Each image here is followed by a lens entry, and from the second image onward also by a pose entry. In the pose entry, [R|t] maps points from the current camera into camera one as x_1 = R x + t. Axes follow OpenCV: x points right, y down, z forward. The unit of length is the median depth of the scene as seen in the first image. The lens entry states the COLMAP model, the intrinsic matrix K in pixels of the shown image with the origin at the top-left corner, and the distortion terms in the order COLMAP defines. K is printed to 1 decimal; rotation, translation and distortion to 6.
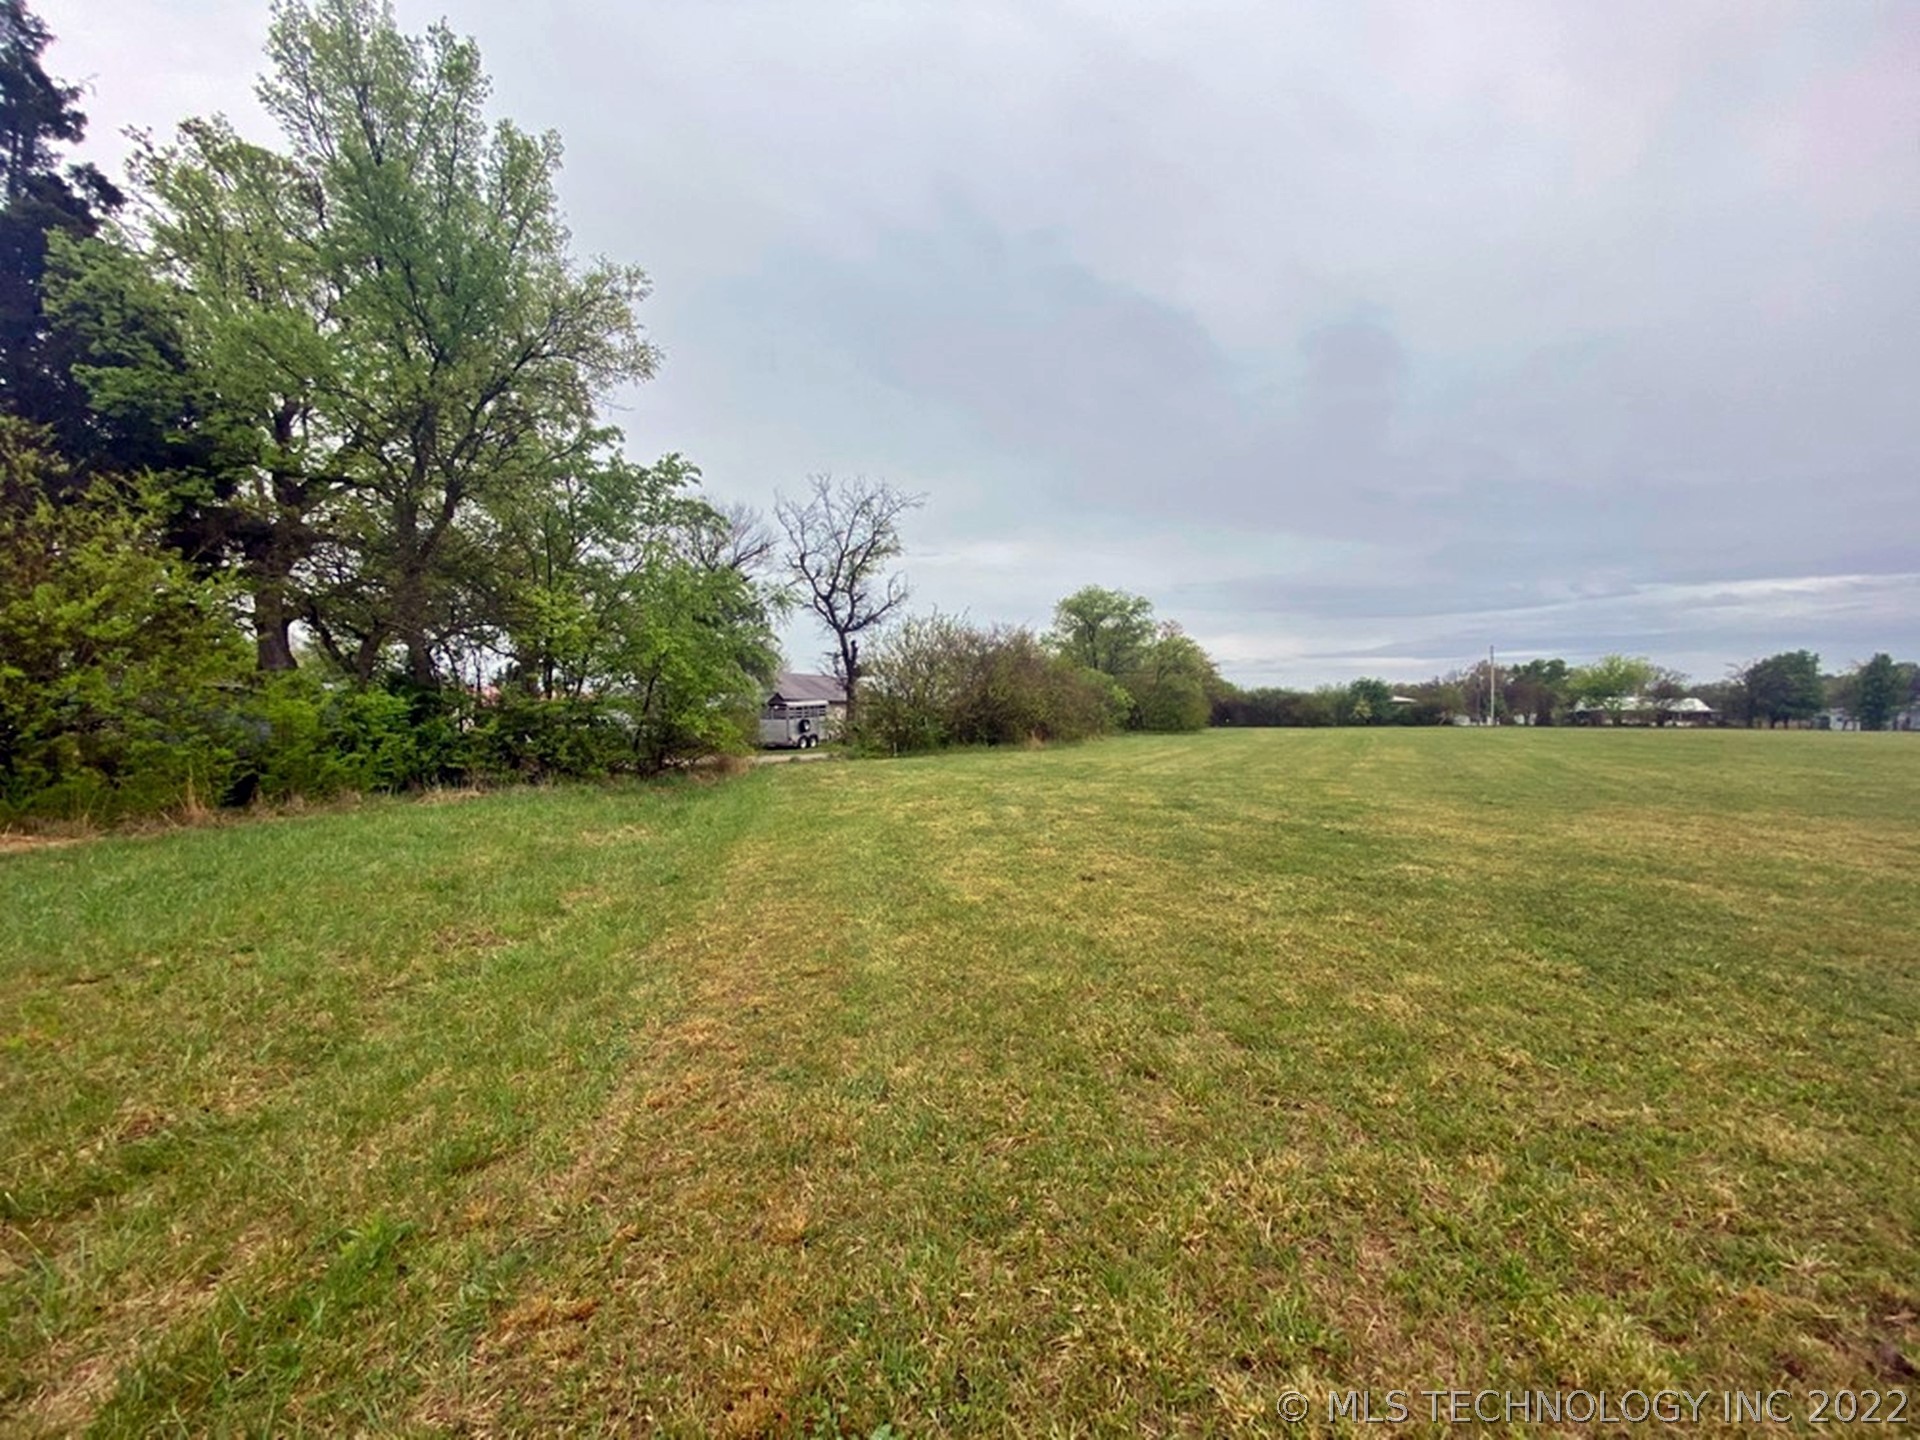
lens RADIAL K [[740.6, 0, 950.9], [0, 740.6, 721.7], [0, 0, 1]] dist [-0.018362, -0.007924]
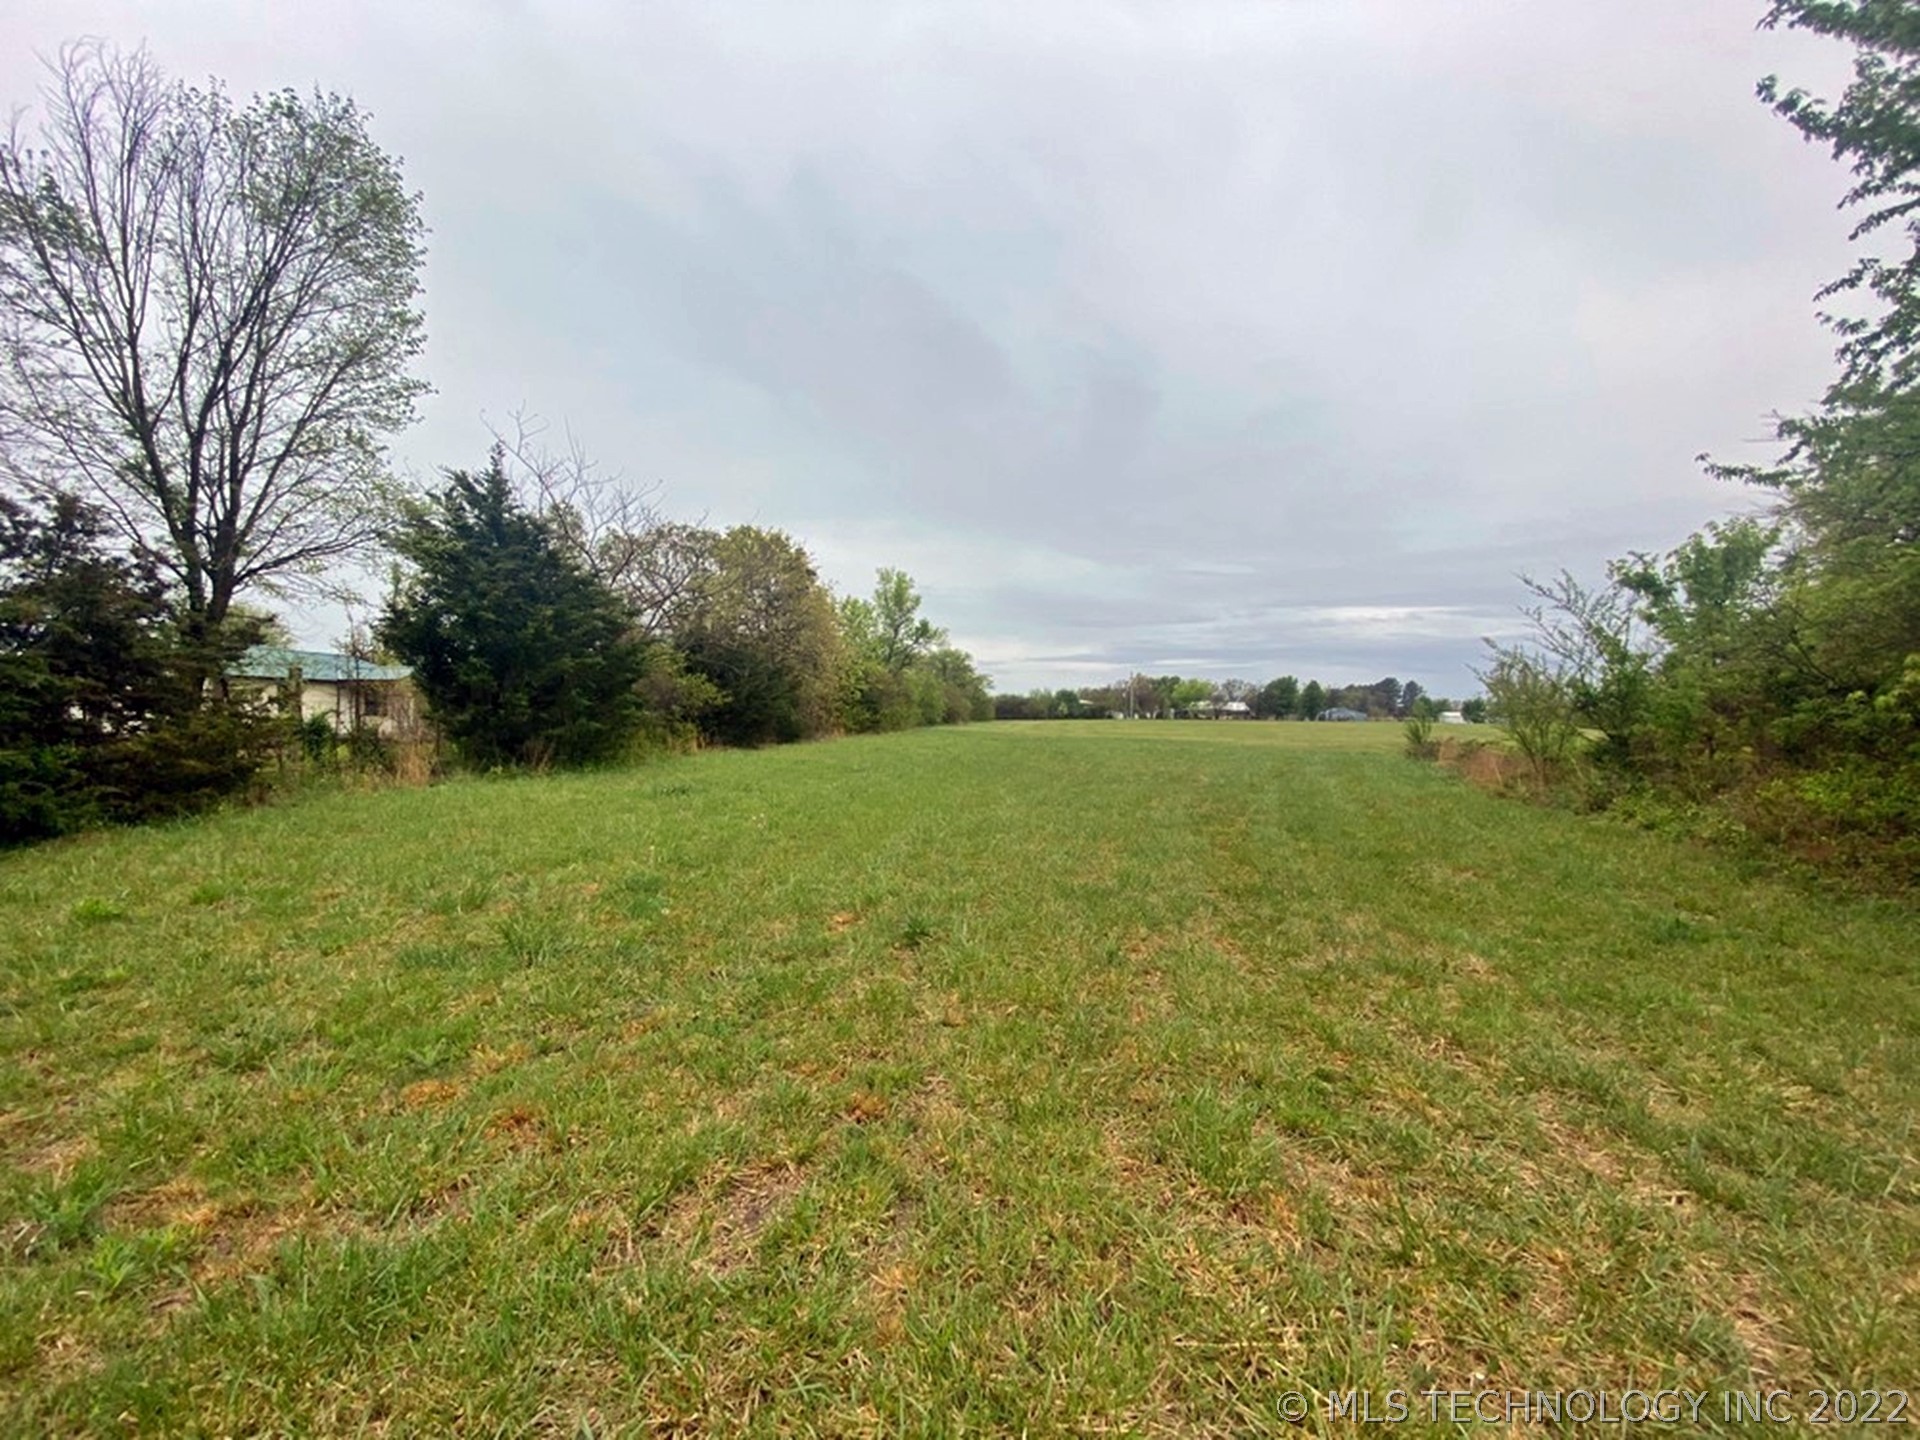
lens RADIAL K [[740.6, 0, 948.8], [0, 740.6, 723.8], [0, 0, 1]] dist [-0.018362, -0.007924]
pose [[0.941924, -0.005535, 0.335780, -0.213516], [0.002168, 0.999944, 0.010402, -0.001490], [-0.335818, -0.009070, 0.941883, -0.431407]]
